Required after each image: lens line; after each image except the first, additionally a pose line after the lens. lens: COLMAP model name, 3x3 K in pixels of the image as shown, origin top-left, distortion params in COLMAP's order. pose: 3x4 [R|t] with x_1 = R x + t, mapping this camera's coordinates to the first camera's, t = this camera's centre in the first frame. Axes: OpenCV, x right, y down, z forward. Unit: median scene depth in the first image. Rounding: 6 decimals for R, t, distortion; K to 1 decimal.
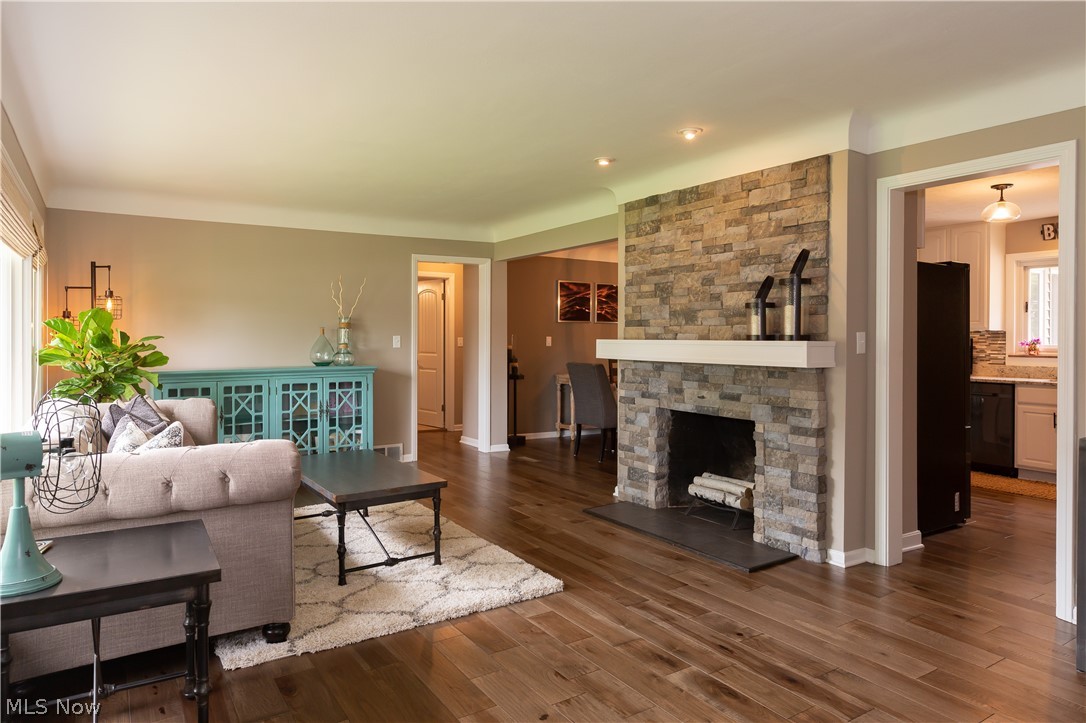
lens RADIAL K [[684.5, 0, 542.2], [0, 684.5, 354.0], [0, 0, 1]] dist [-0.004205, -0.000925]
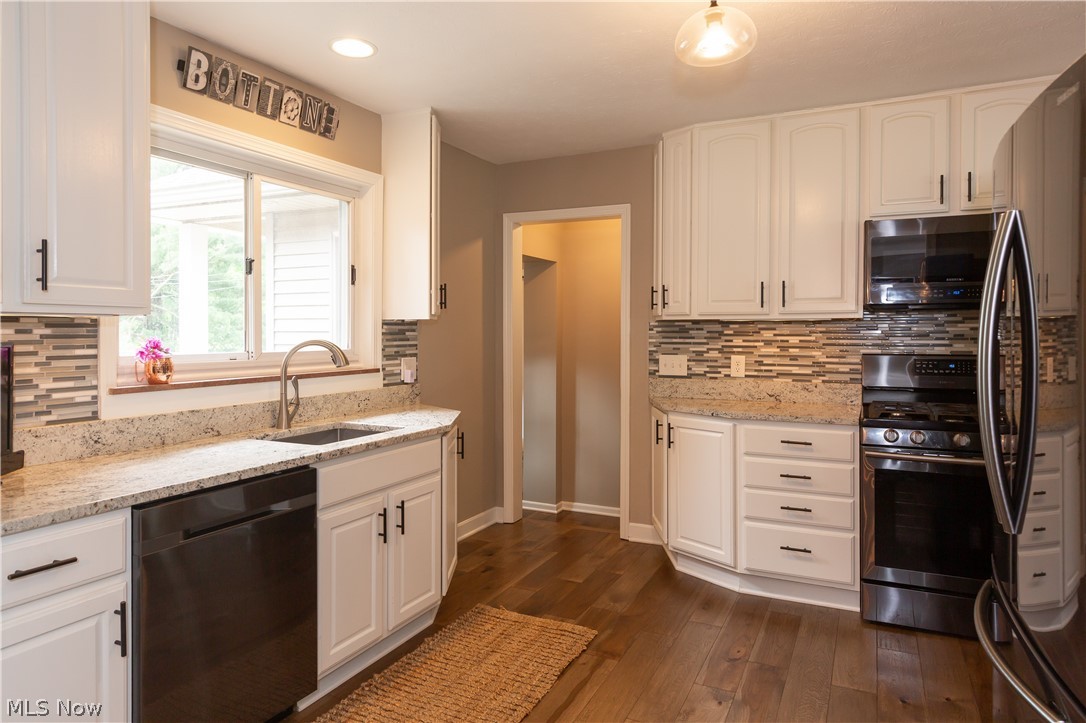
lens RADIAL K [[684.5, 0, 541.0], [0, 684.5, 351.3], [0, 0, 1]] dist [-0.004205, -0.000925]
pose [[-0.518129, -0.024854, 0.854941, 0.421849], [0.020913, 0.998911, 0.041713, -0.040814], [-0.855047, 0.039492, -0.517045, 1.491154]]
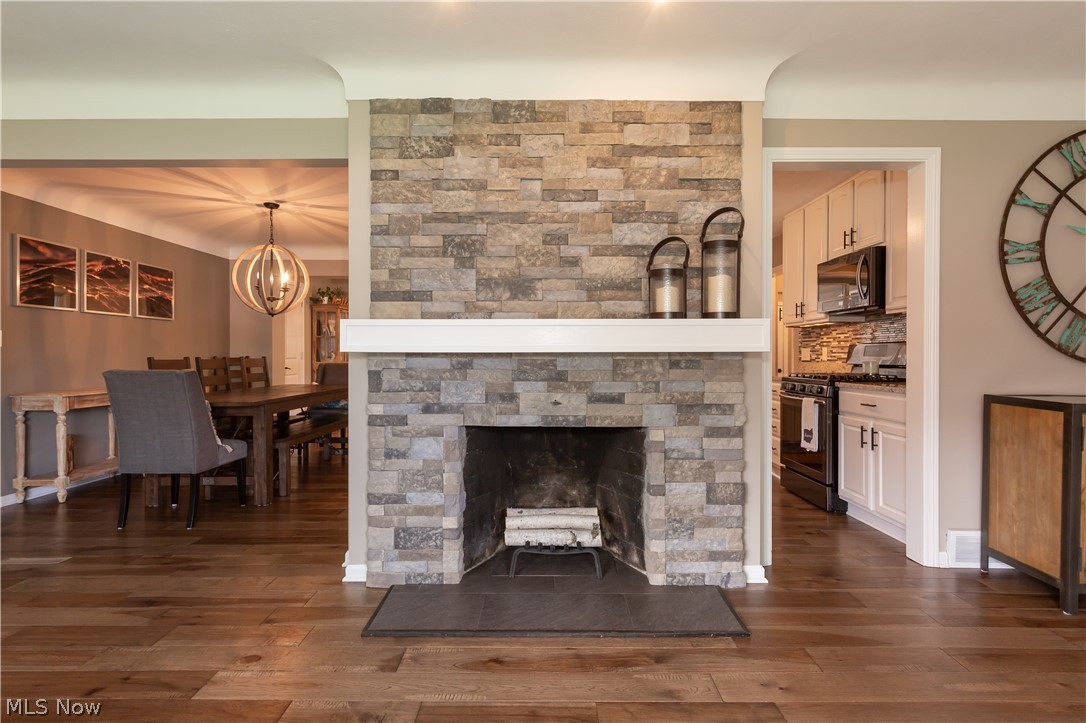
lens RADIAL K [[549.6, 0, 541.6], [0, 549.6, 358.1], [0, 0, 1]] dist [0.004001, -0.000219]
pose [[0.544624, -0.011011, 0.838608, -0.239469], [0.023498, 0.999722, -0.002134, 0.017976], [-0.838351, 0.020868, 0.544731, 0.689614]]
